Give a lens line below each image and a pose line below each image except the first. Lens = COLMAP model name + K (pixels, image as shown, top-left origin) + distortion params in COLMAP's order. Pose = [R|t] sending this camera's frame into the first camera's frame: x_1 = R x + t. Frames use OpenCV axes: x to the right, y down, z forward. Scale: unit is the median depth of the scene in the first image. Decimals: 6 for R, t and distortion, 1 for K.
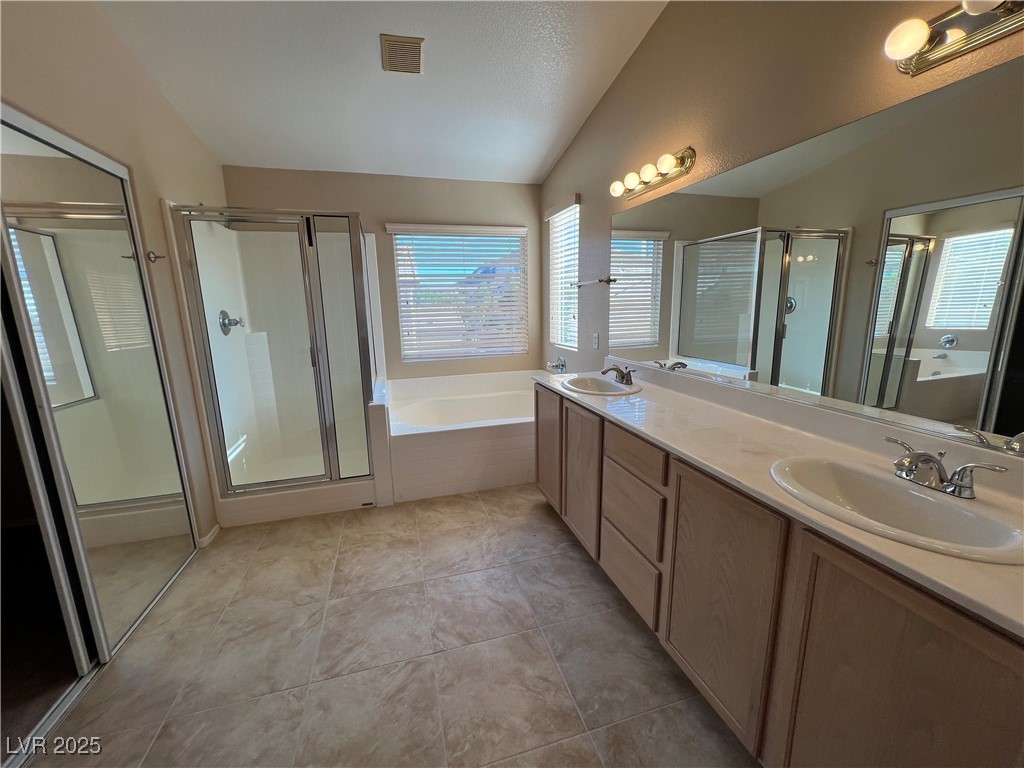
lens RADIAL K [[410.2, 0, 511.5], [0, 410.2, 382.3], [0, 0, 1]] dist [-0.004913, 0.001630]
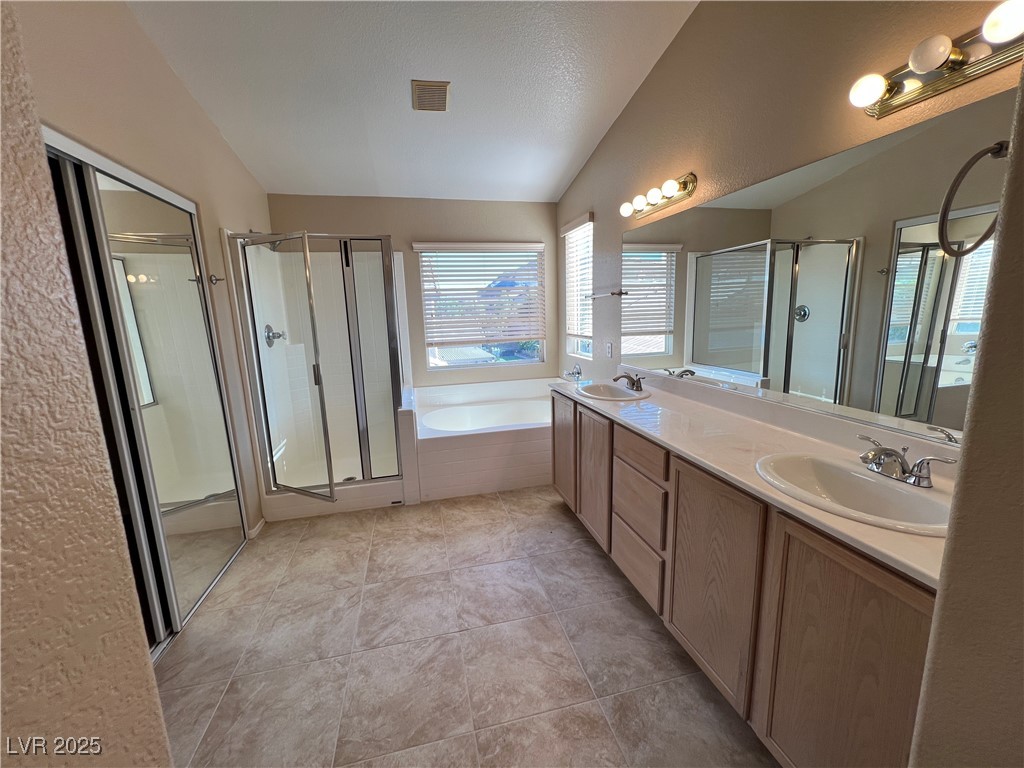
lens RADIAL K [[410.2, 0, 511.6], [0, 410.2, 383.4], [0, 0, 1]] dist [-0.004913, 0.001630]
pose [[0.998882, -0.003052, -0.047175, 0.005073], [0.002201, 0.999834, -0.018083, 0.004910], [0.047222, 0.017959, 0.998723, -0.091988]]
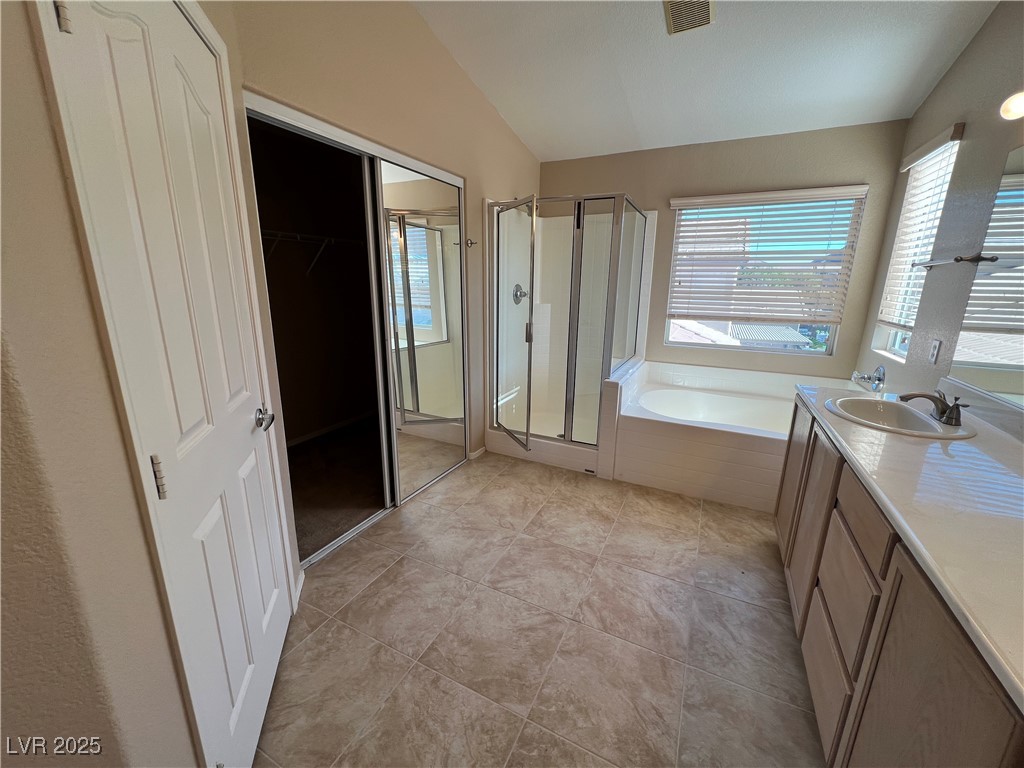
lens RADIAL K [[410.2, 0, 510.4], [0, 410.2, 383.0], [0, 0, 1]] dist [-0.004913, 0.001630]
pose [[0.730091, 0.193504, -0.655380, 0.205214], [-0.158754, 0.980859, 0.112752, -0.022556], [0.664653, 0.021725, 0.746836, 0.071421]]
